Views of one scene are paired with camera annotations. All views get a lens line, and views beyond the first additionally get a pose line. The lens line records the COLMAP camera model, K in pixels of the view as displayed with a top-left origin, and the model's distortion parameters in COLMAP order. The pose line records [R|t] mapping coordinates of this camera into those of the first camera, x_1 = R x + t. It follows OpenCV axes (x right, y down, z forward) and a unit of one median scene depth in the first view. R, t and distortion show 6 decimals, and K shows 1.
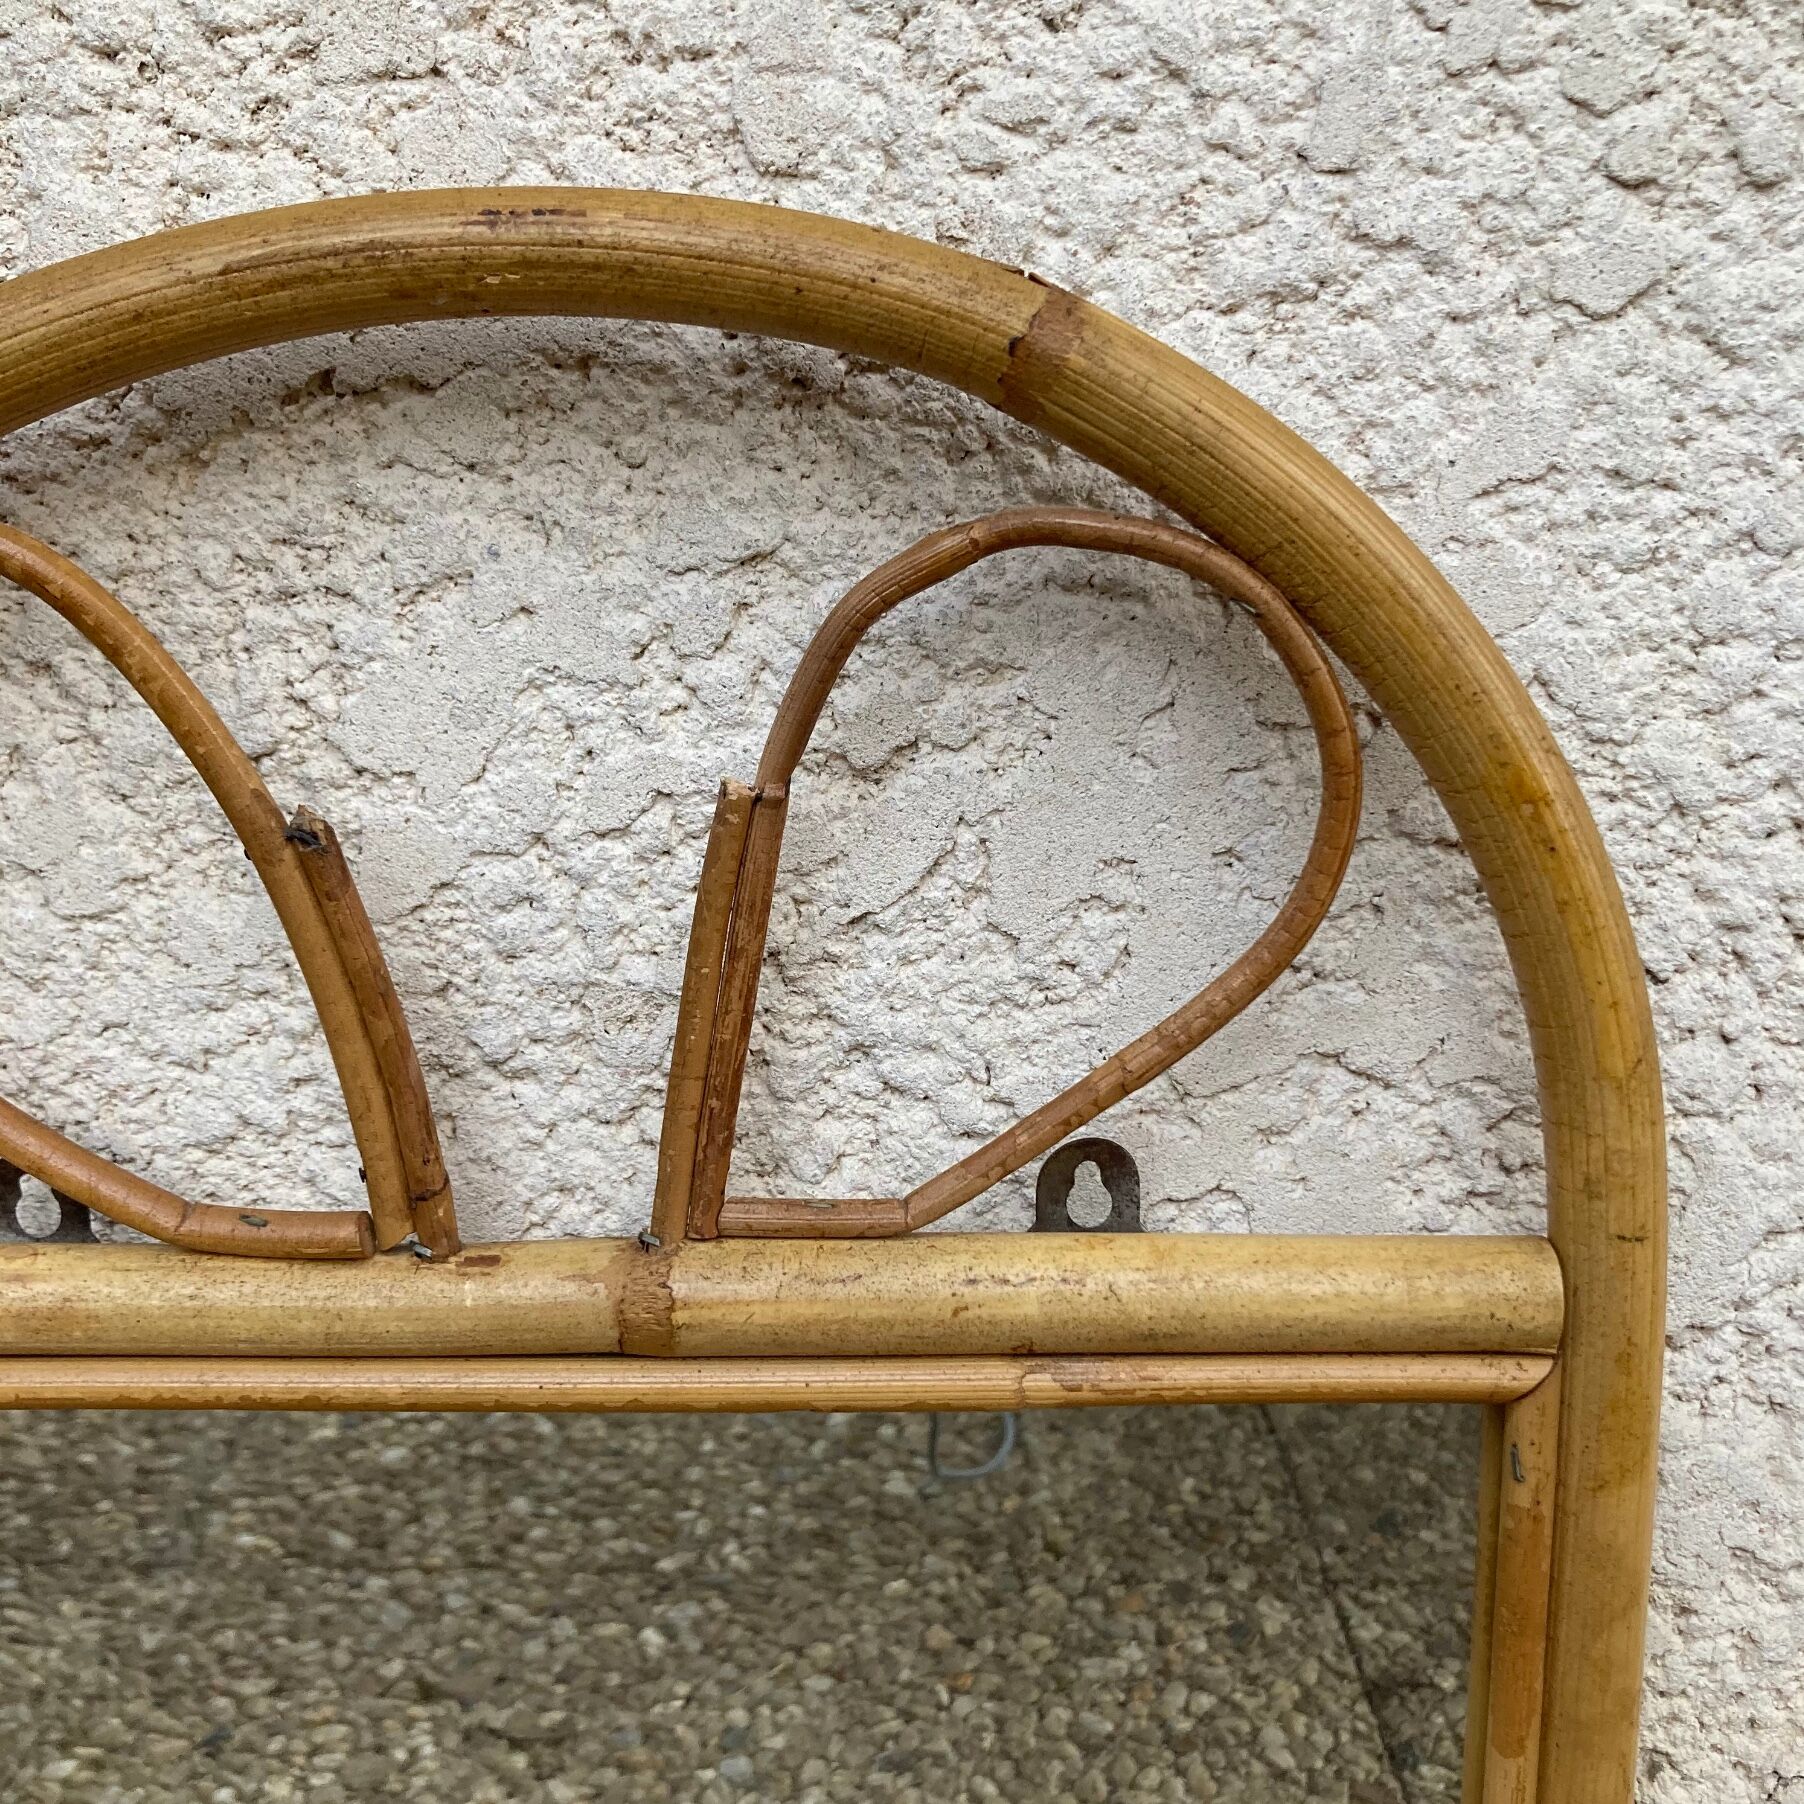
lens RADIAL K [[2070.0, 0, 898.6], [0, 2070.0, 912.4], [0, 0, 1]] dist [-0.004935, 0.000000]
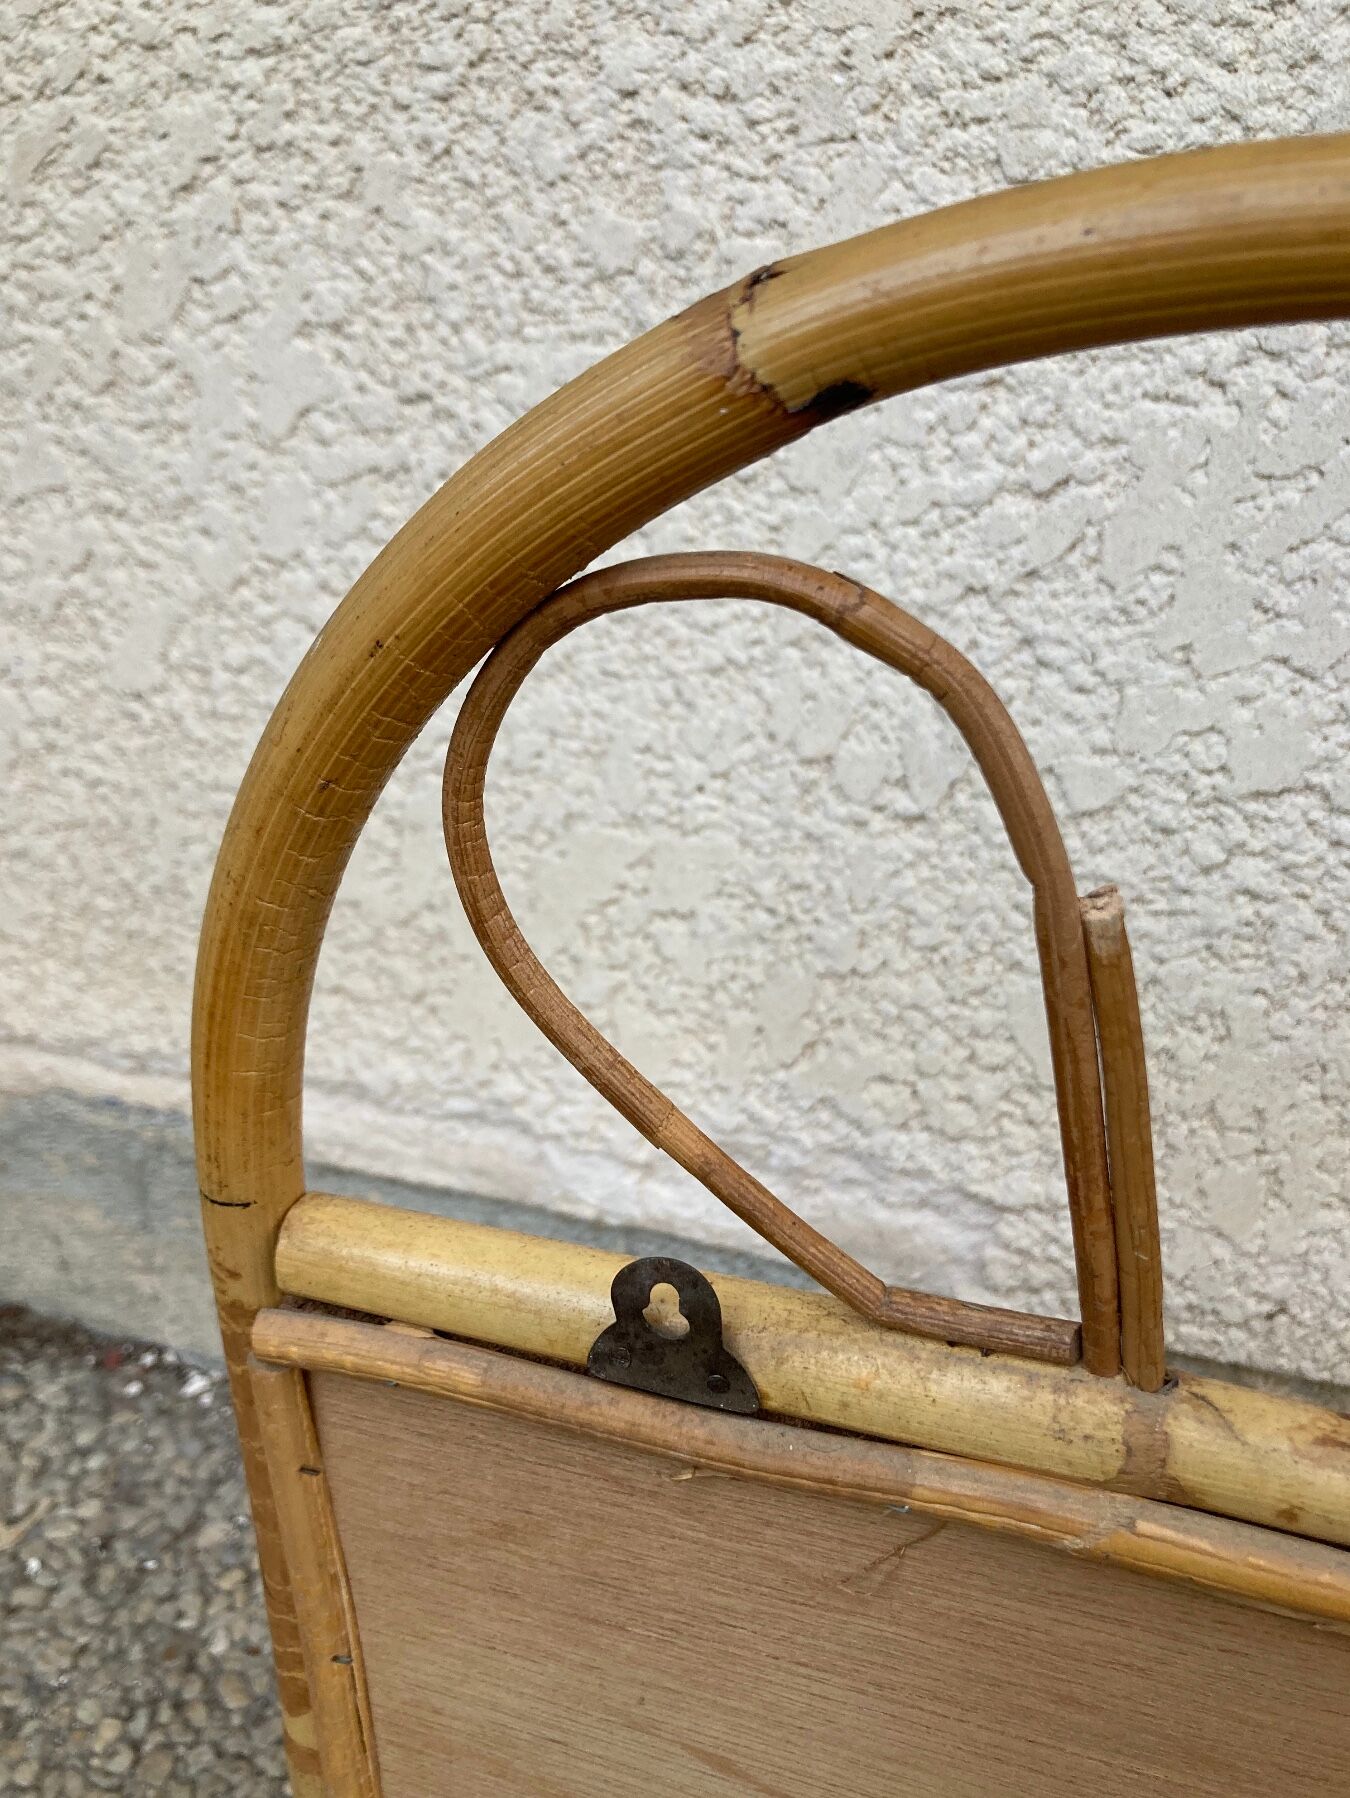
lens RADIAL K [[1549.8, 0, 657.3], [0, 1549.8, 908.6], [0, 0, 1]] dist [-0.004884, 0.013430]
pose [[0.935367, 0.114911, -0.334492, 0.188771], [-0.063266, 0.984856, 0.161422, 0.108537], [0.347975, -0.129827, 0.928471, -0.573186]]
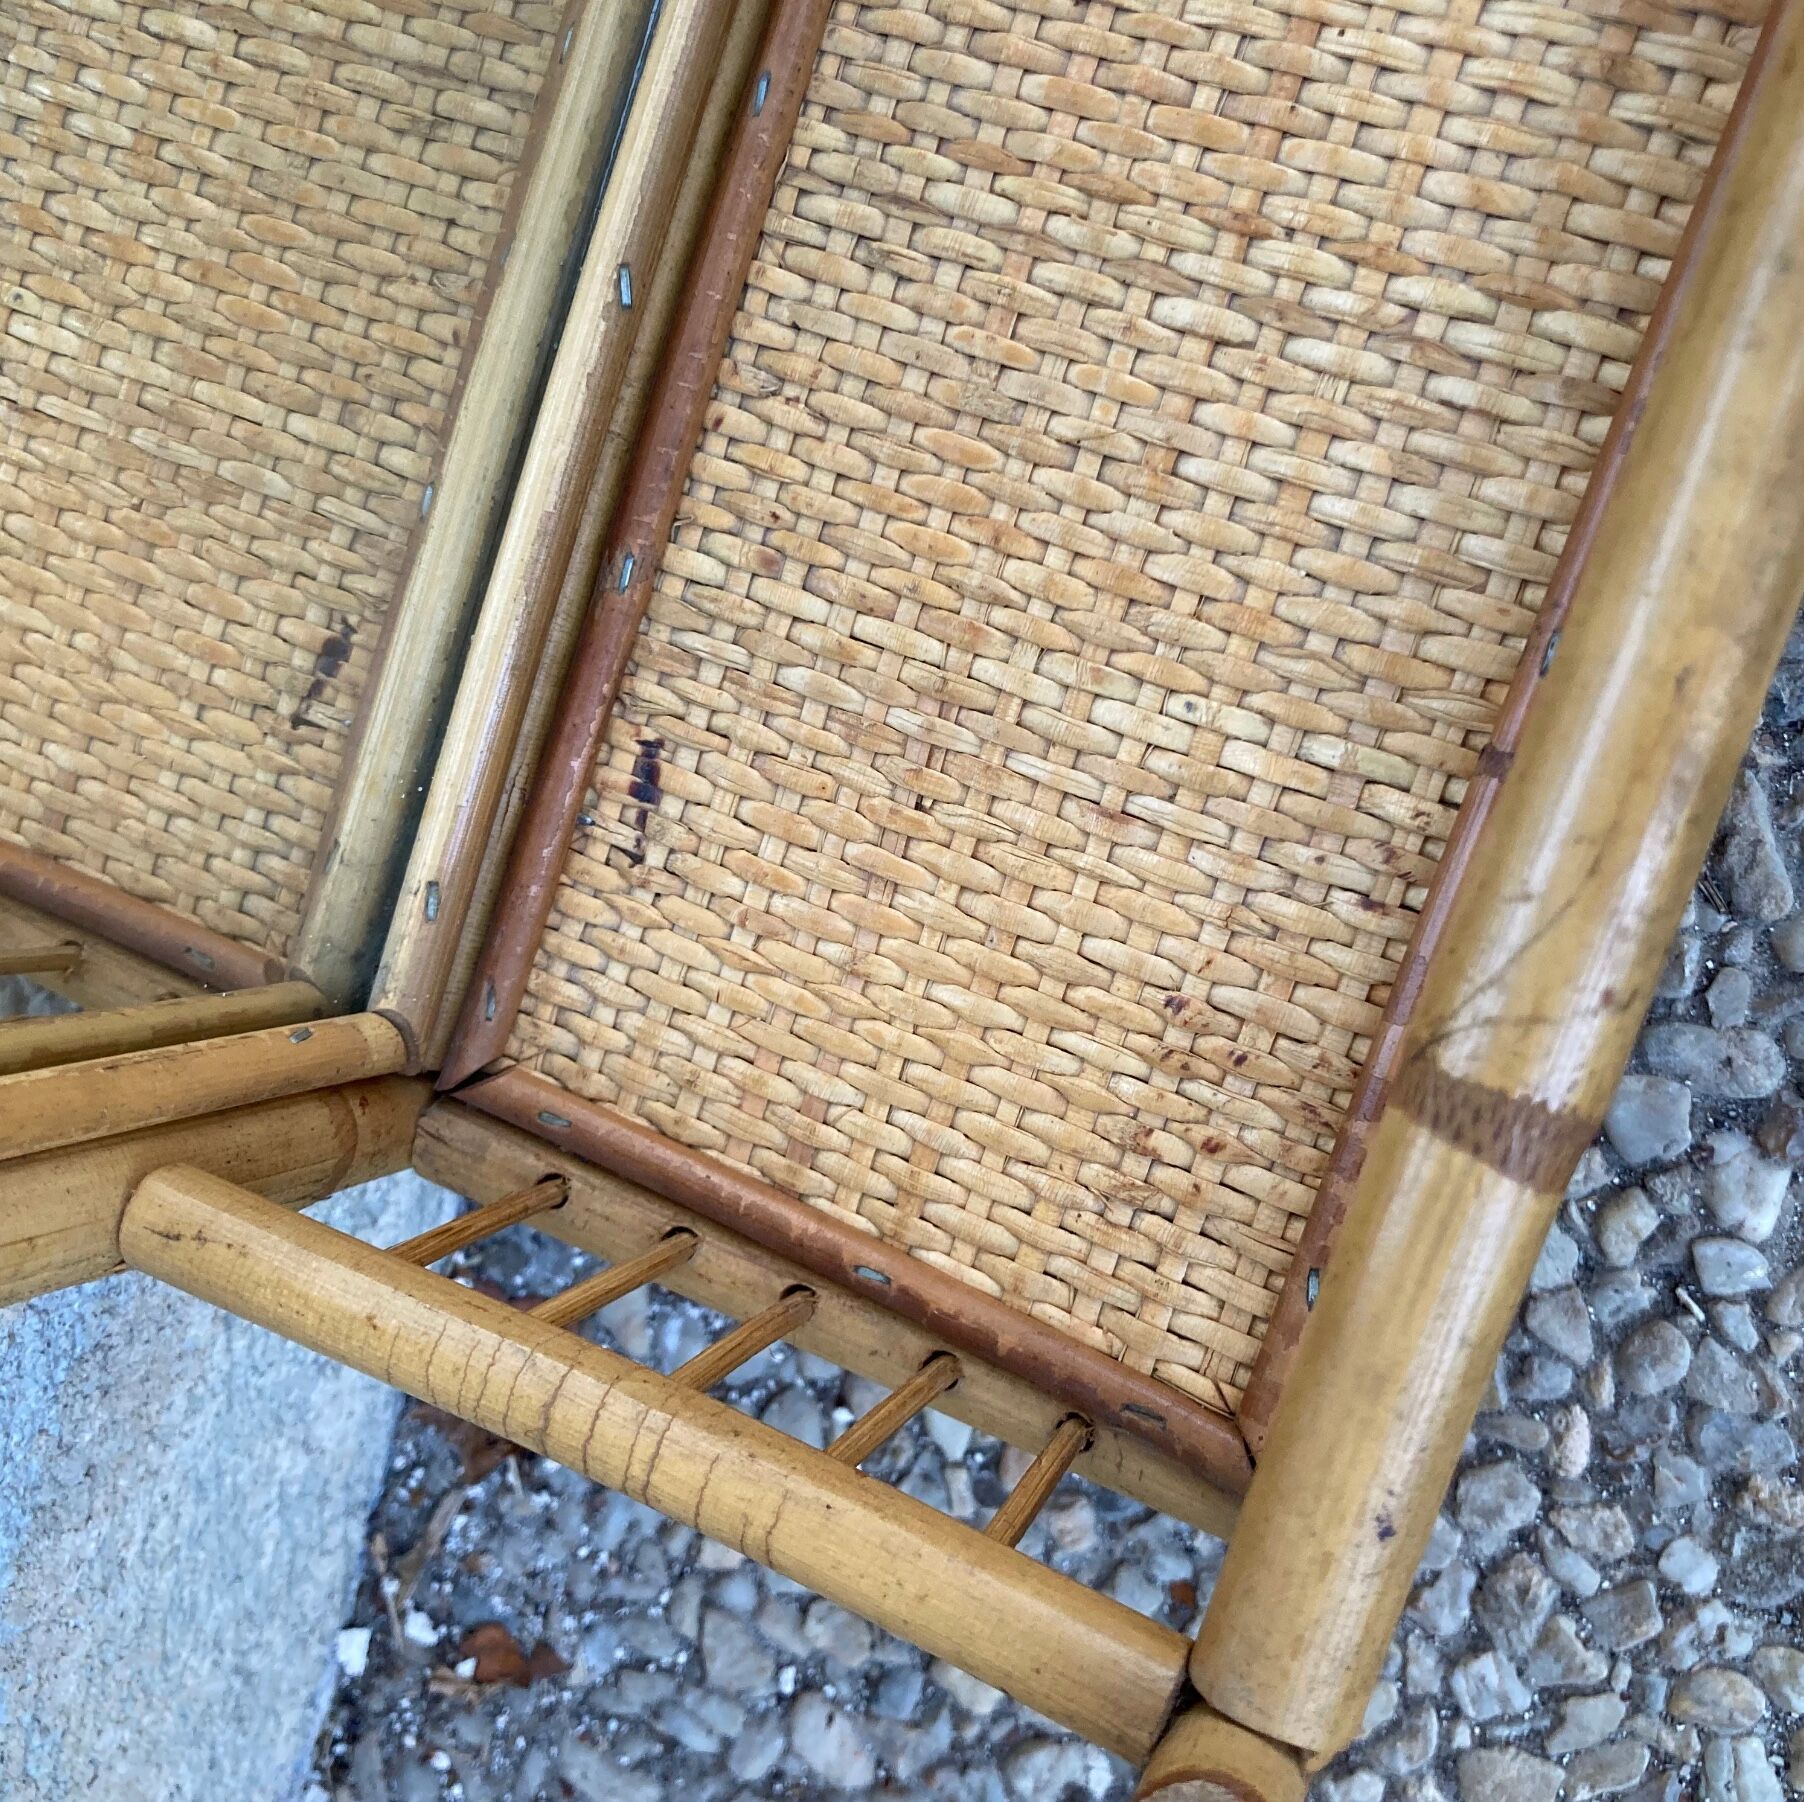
lens RADIAL K [[2070.0, 0, 889.4], [0, 2070.0, 929.7], [0, 0, 1]] dist [-0.004935, 0.000000]
pose [[0.317074, -0.933307, -0.168530, -0.388798], [0.563767, 0.042586, 0.824835, 0.415655], [-0.762647, -0.356545, 0.539671, 0.614078]]
